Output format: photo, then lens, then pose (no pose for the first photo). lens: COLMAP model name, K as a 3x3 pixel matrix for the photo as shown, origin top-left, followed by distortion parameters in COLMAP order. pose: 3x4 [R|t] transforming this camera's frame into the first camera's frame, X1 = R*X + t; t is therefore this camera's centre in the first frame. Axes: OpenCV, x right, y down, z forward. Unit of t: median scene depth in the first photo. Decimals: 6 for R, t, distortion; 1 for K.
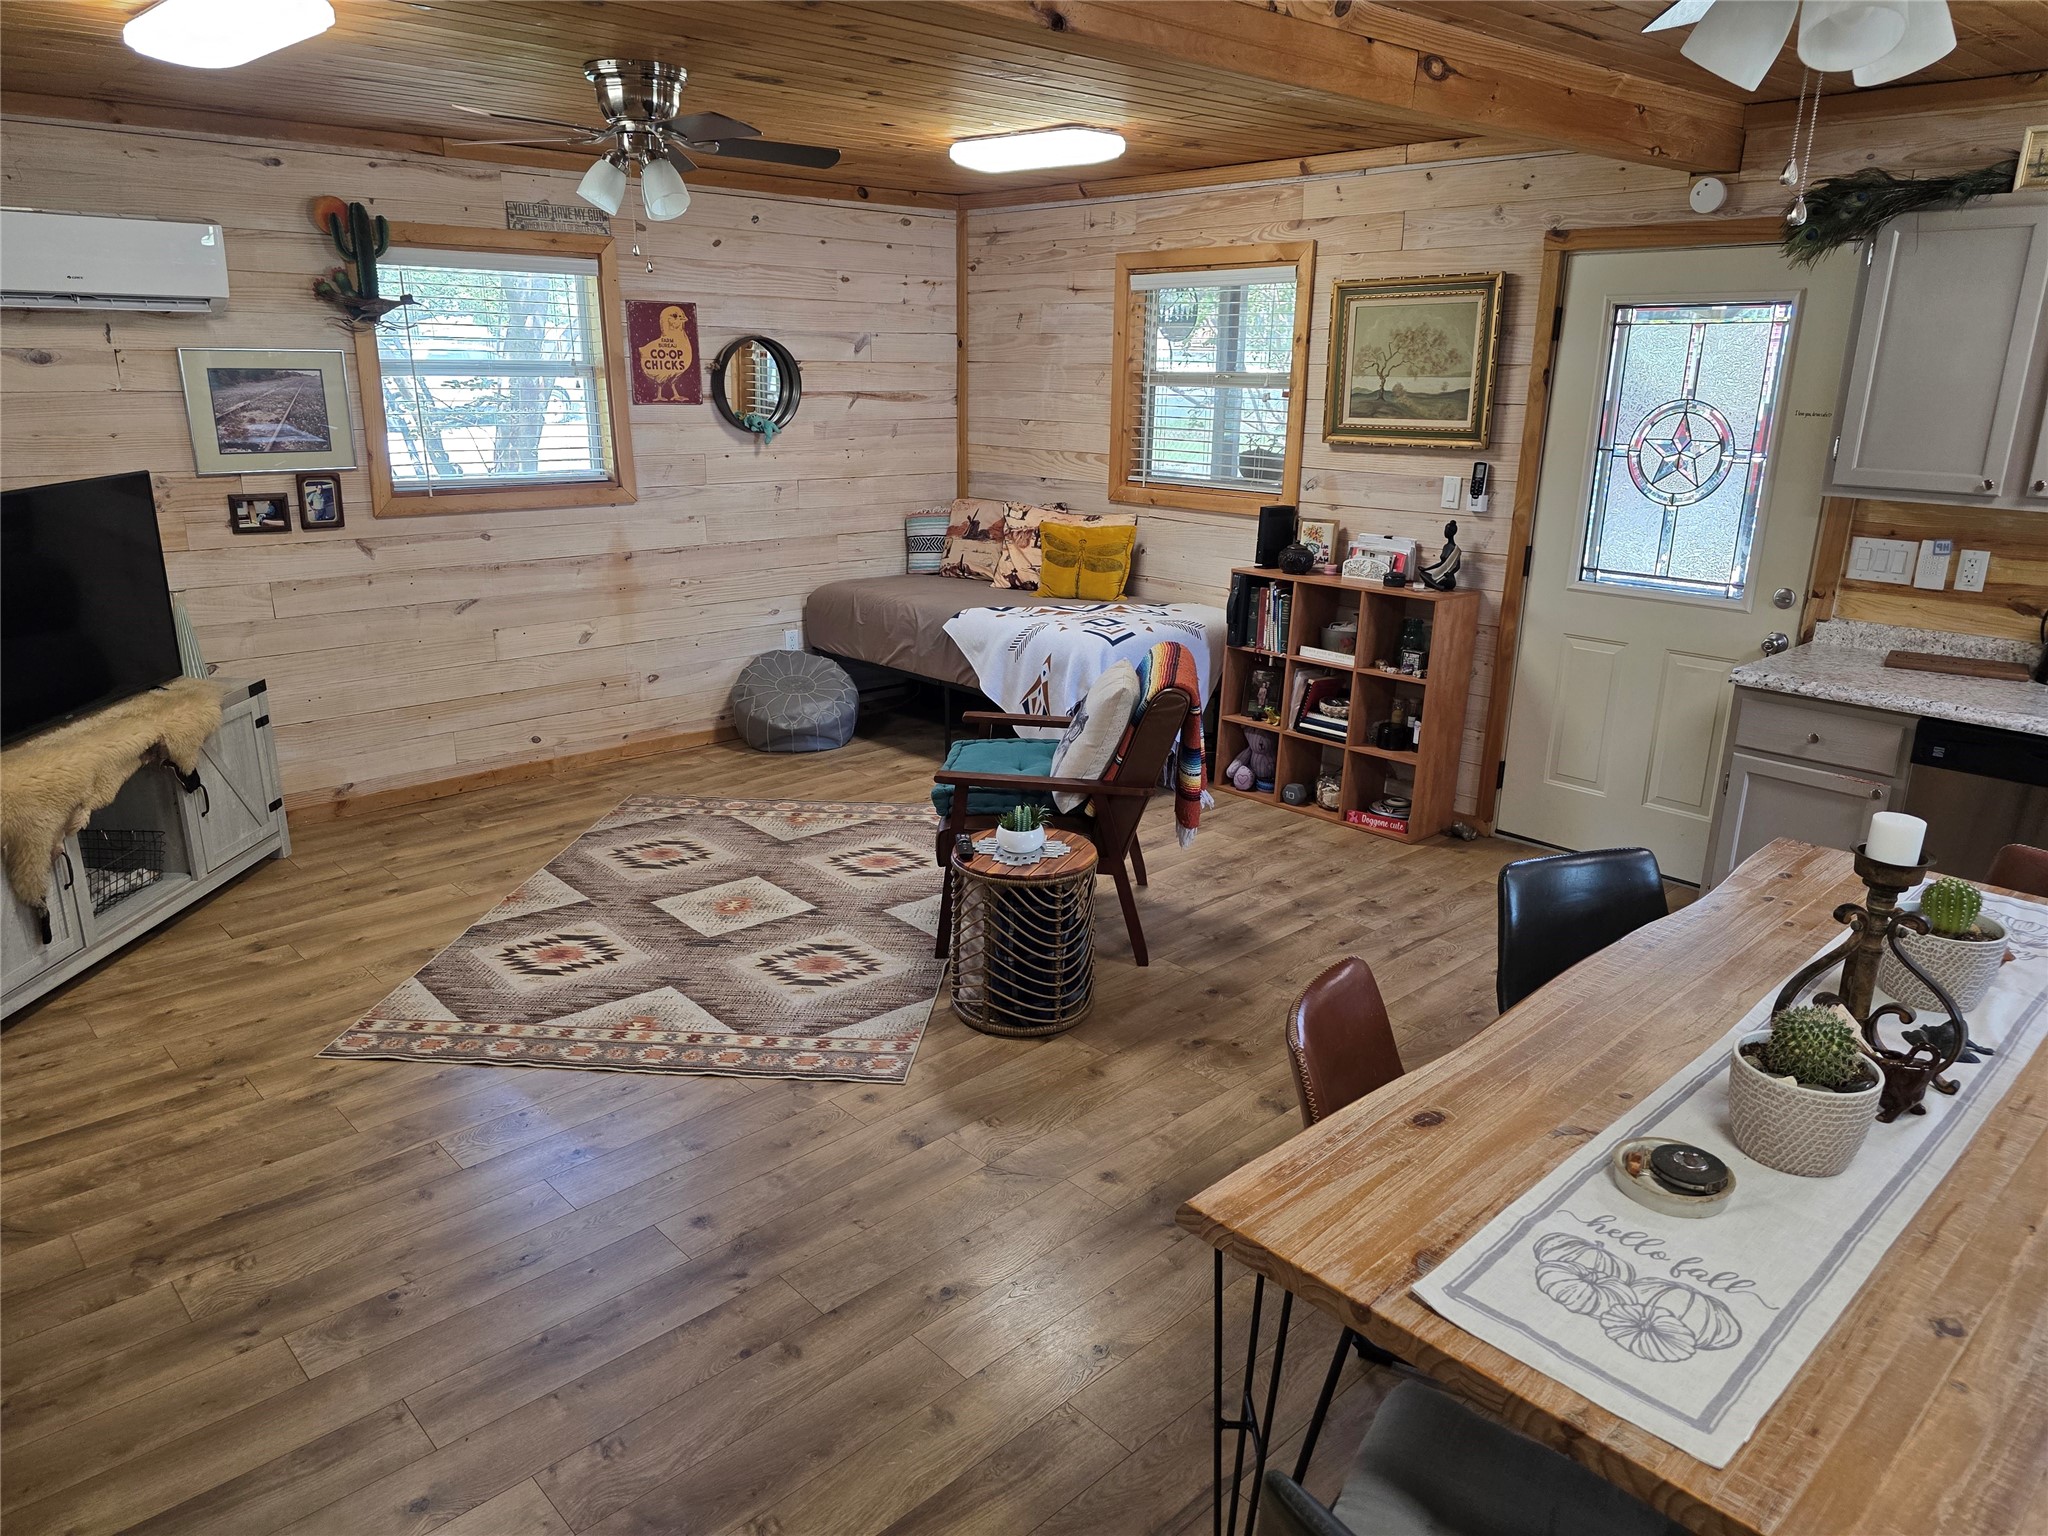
lens RADIAL K [[1374.1, 0, 1031.8], [0, 1374.1, 774.2], [0, 0, 1]] dist [0.004157, -0.001365]
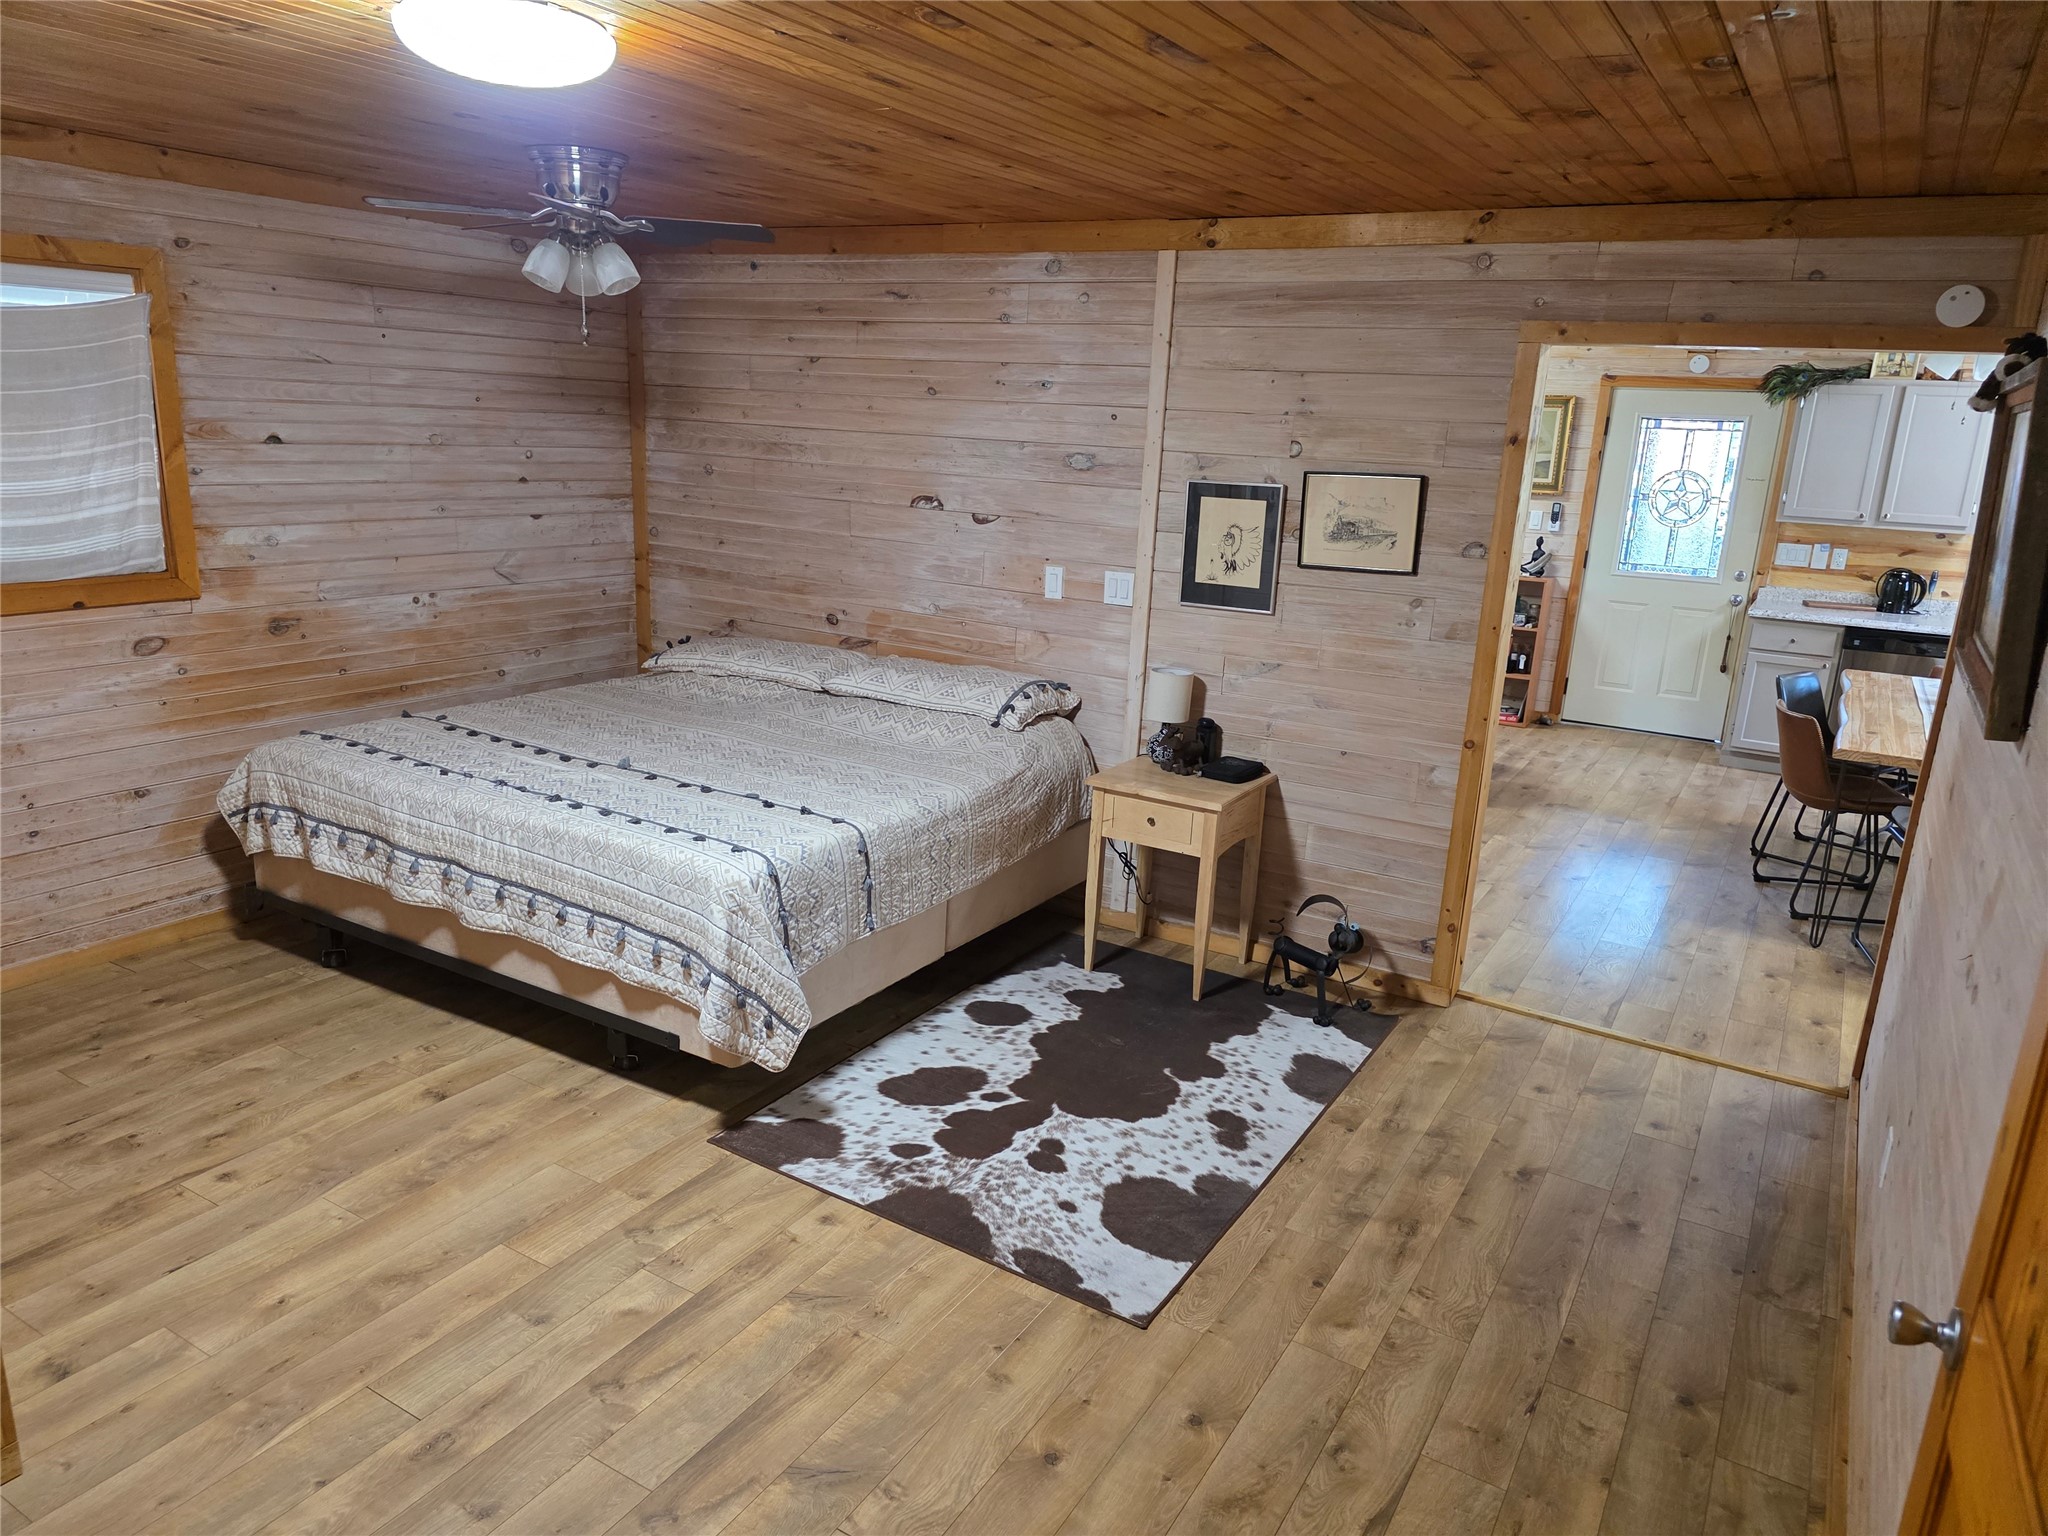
lens RADIAL K [[1374.1, 0, 1014.2], [0, 1374.1, 766.6], [0, 0, 1]] dist [0.004157, -0.001365]
pose [[0.961563, -0.042855, 0.271221, -0.873506], [0.051498, 0.998364, -0.024827, 0.120128], [-0.269713, 0.037840, 0.962197, -0.500436]]
